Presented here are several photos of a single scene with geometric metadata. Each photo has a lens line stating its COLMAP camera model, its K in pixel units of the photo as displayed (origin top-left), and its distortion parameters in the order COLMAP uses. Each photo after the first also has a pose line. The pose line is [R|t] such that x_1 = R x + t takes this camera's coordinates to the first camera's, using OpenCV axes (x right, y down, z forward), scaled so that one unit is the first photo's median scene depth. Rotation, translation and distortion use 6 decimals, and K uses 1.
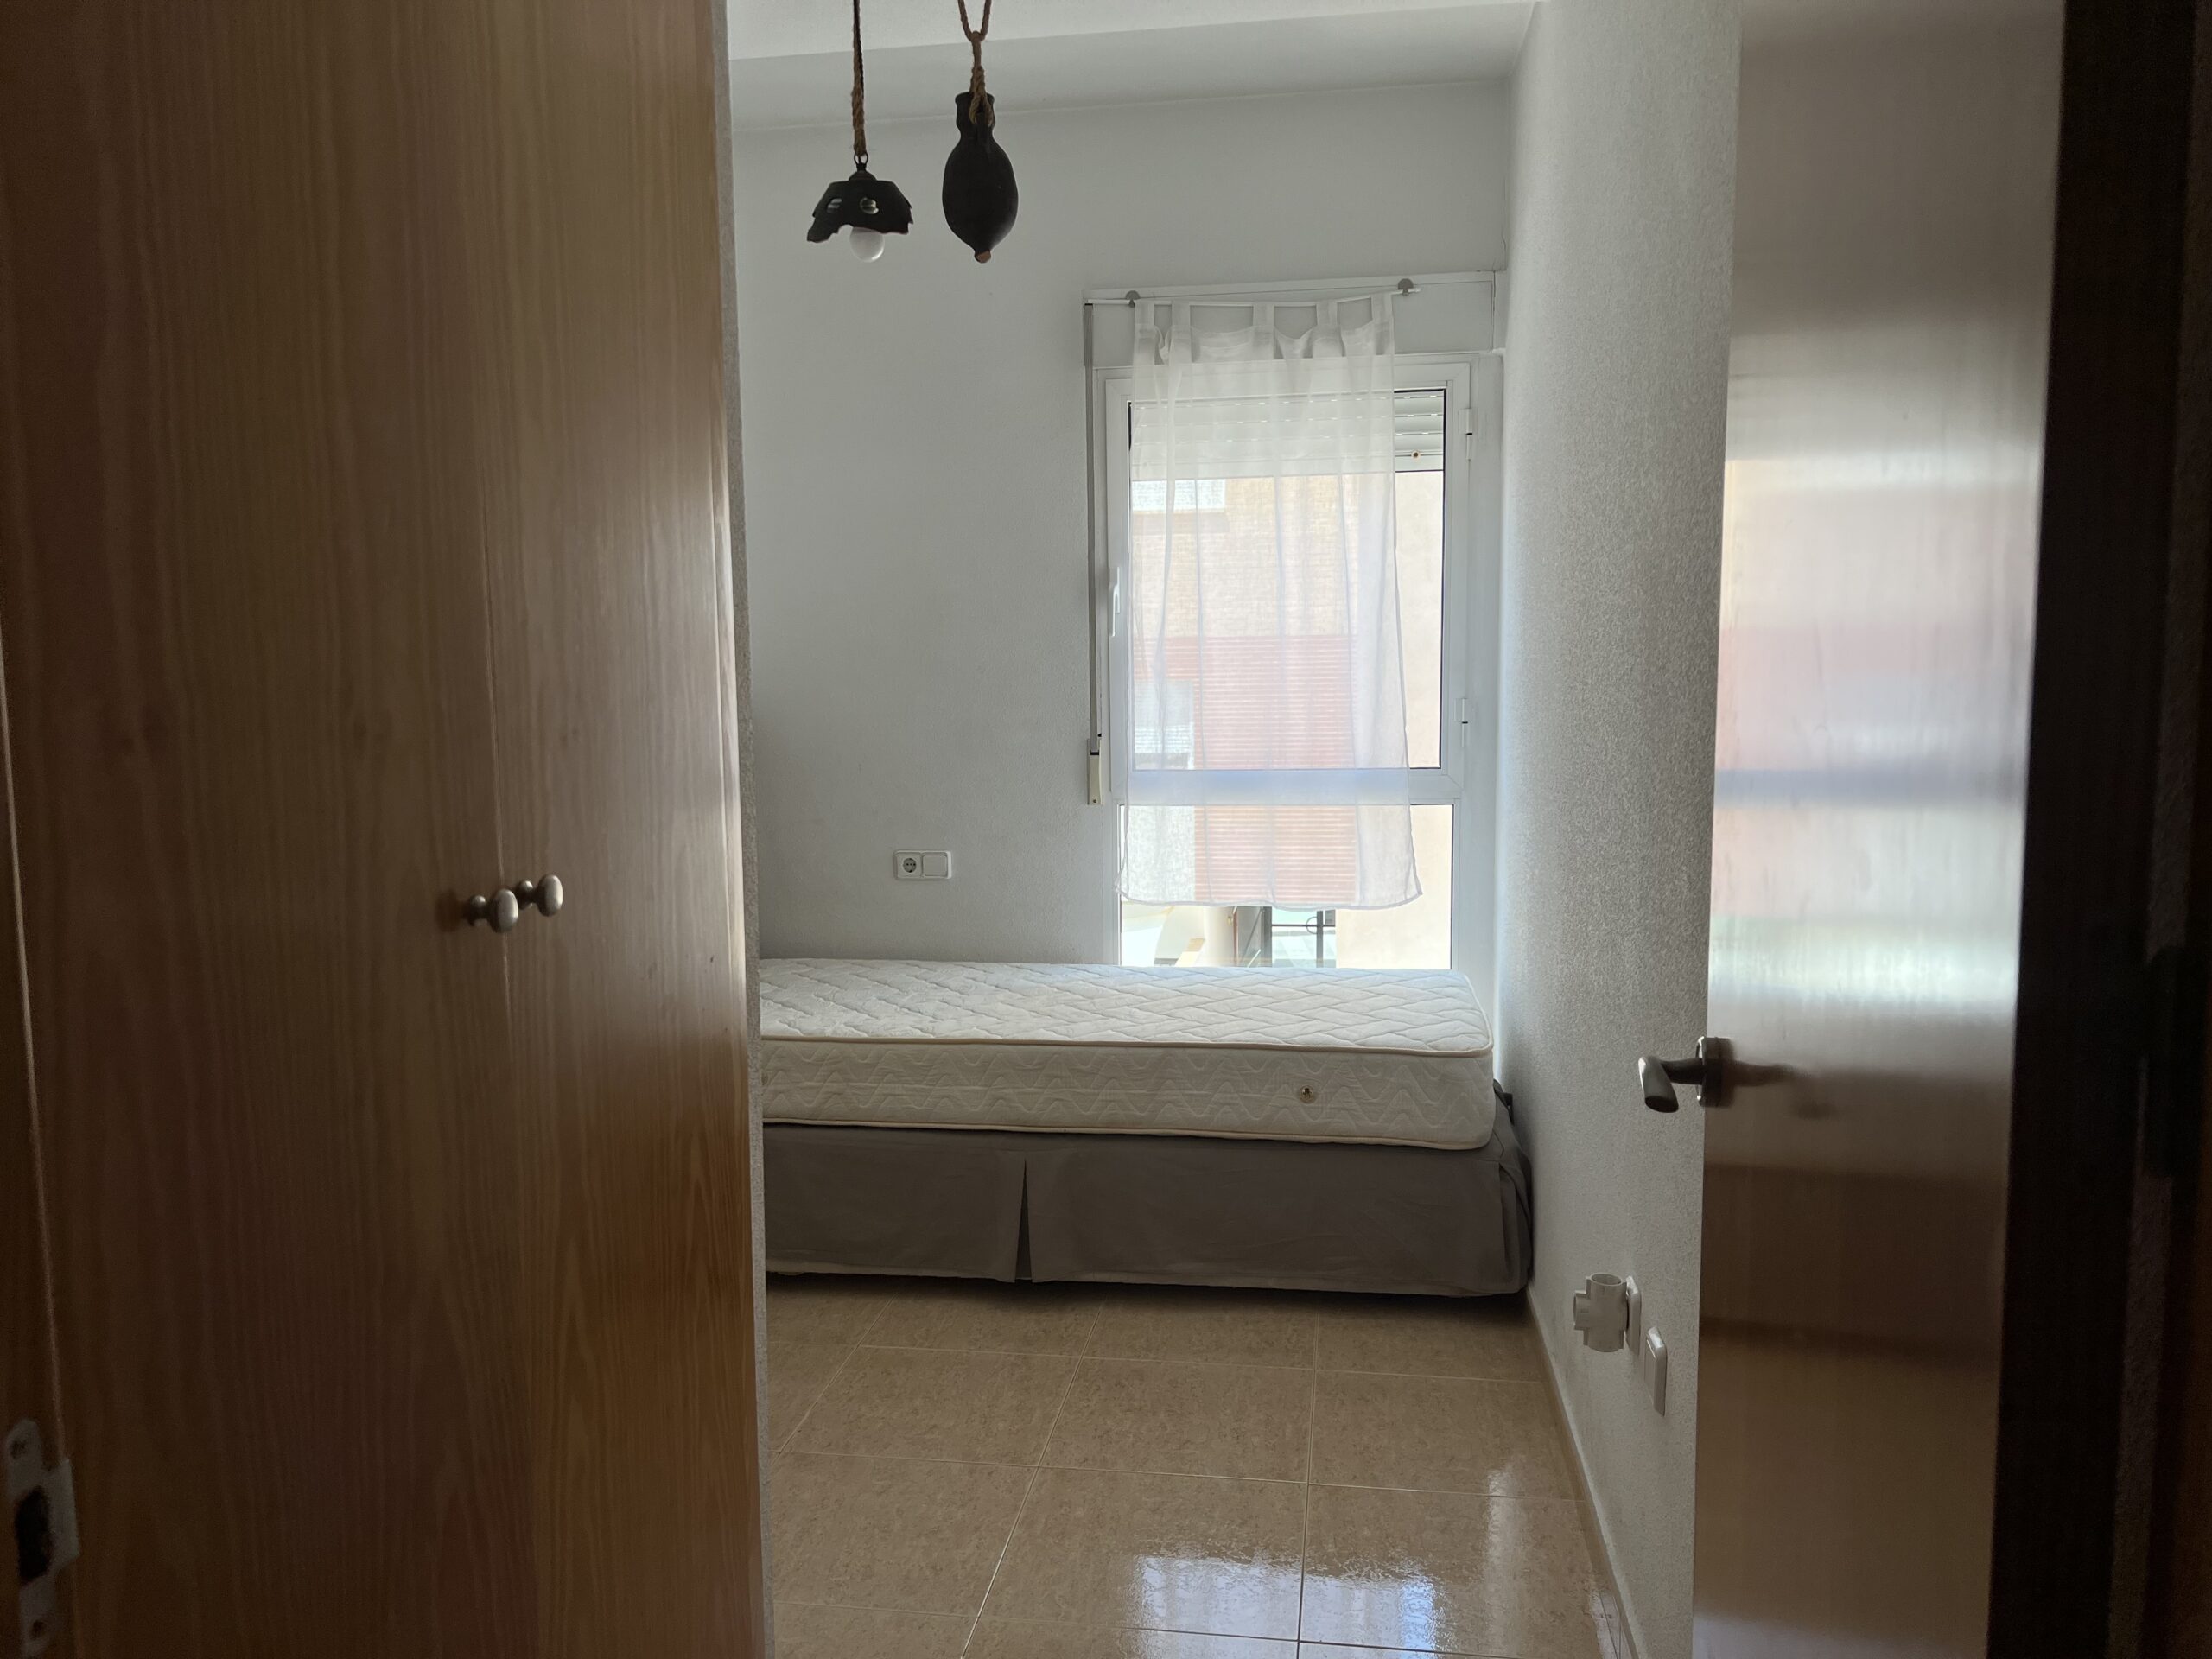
lens RADIAL K [[1648.1, 0, 1110.8], [0, 1648.1, 821.4], [0, 0, 1]] dist [0.002276, -0.019805]
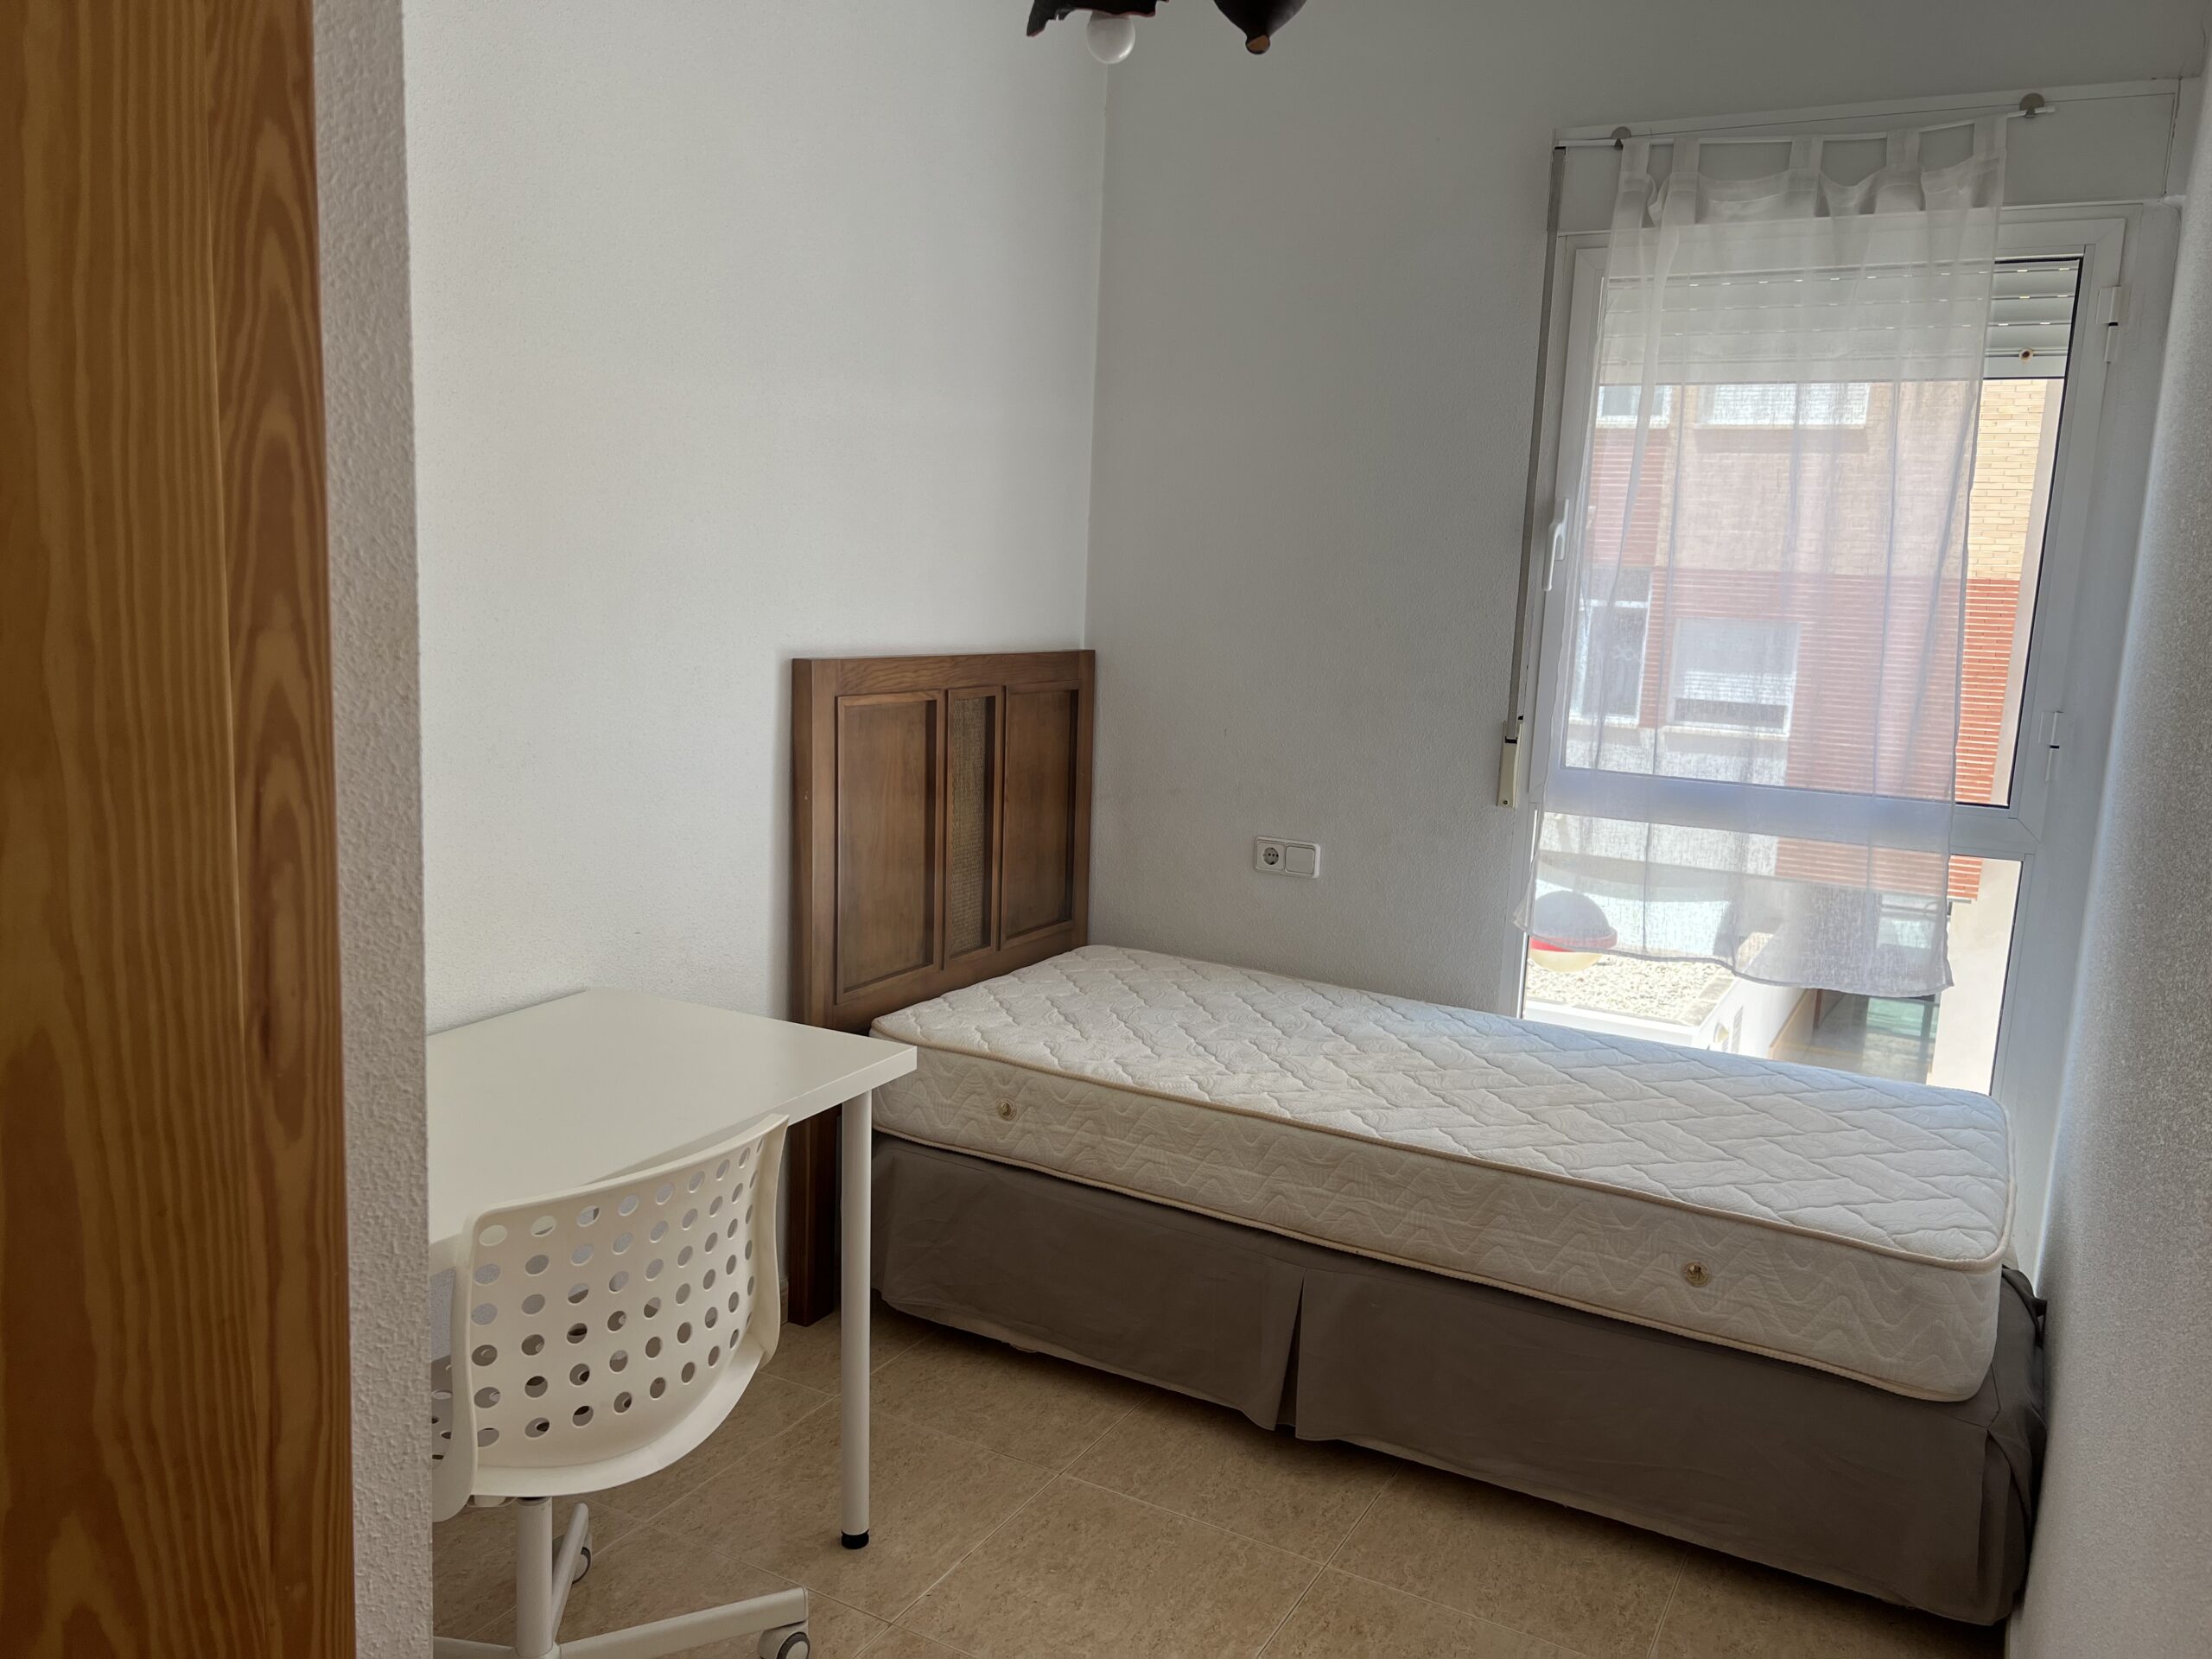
lens RADIAL K [[1648.1, 0, 1098.1], [0, 1648.1, 826.2], [0, 0, 1]] dist [0.002276, -0.019805]
pose [[0.932351, 0.107318, -0.345260, 0.084302], [-0.087431, 0.993513, 0.072714, -0.042552], [0.350824, -0.037609, 0.935686, 0.213602]]
